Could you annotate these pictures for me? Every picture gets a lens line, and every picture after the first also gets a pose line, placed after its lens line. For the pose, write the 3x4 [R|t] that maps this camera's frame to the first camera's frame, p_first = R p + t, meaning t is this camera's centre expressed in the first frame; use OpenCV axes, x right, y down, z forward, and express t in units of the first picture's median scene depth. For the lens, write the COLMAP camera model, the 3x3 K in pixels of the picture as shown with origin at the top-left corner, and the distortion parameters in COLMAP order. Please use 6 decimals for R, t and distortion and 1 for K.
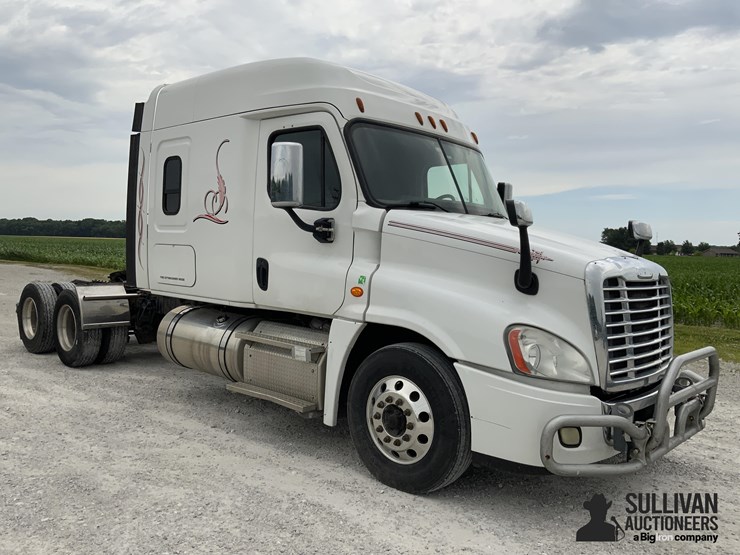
lens RADIAL K [[607.6, 0, 370.0], [0, 607.6, 277.5], [0, 0, 1]] dist [0.103230, -0.201634]
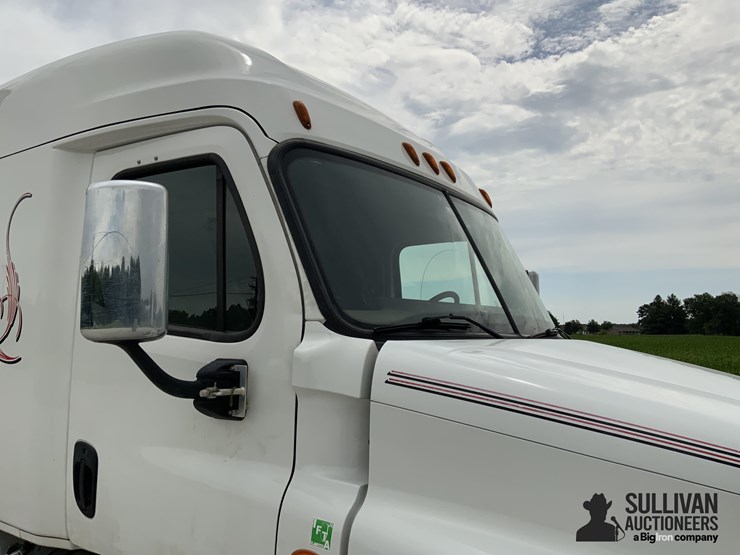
lens RADIAL K [[607.6, 0, 370.0], [0, 607.6, 277.5], [0, 0, 1]] dist [0.103230, -0.201634]
pose [[0.991069, -0.014221, 0.132588, -0.029936], [0.032429, 0.990150, -0.136202, -0.094160], [-0.129345, 0.139285, 0.981769, 0.567589]]
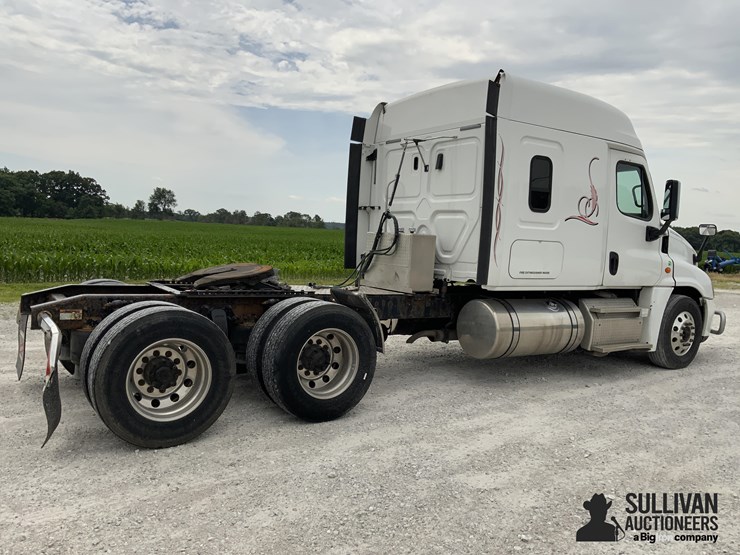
lens RADIAL K [[607.6, 0, 370.0], [0, 607.6, 277.5], [0, 0, 1]] dist [0.103230, -0.201634]
pose [[0.230365, -0.090089, 0.968925, -1.844010], [0.002646, 0.995760, 0.091955, -0.115179], [-0.973101, -0.018619, 0.229626, 1.357604]]
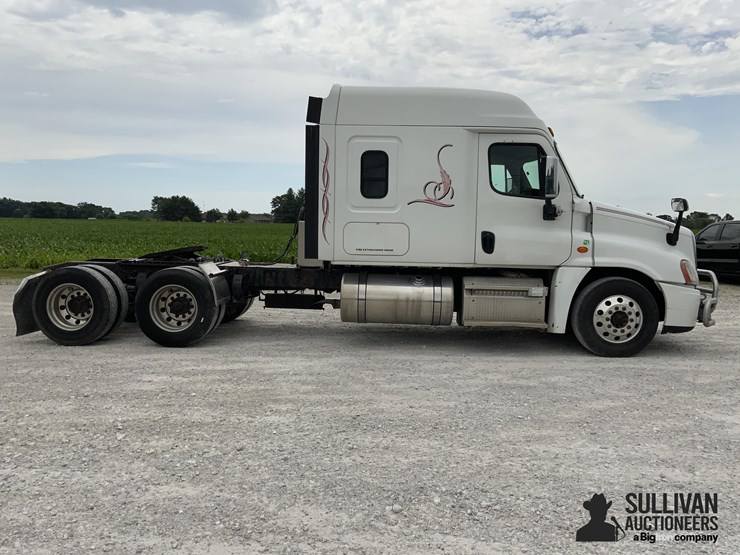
lens RADIAL K [[607.6, 0, 370.0], [0, 607.6, 277.5], [0, 0, 1]] dist [0.103230, -0.201634]
pose [[0.759763, -0.073250, 0.646061, -1.478164], [0.039619, 0.997003, 0.066448, -0.033370], [-0.648992, -0.024889, 0.760388, 0.094391]]
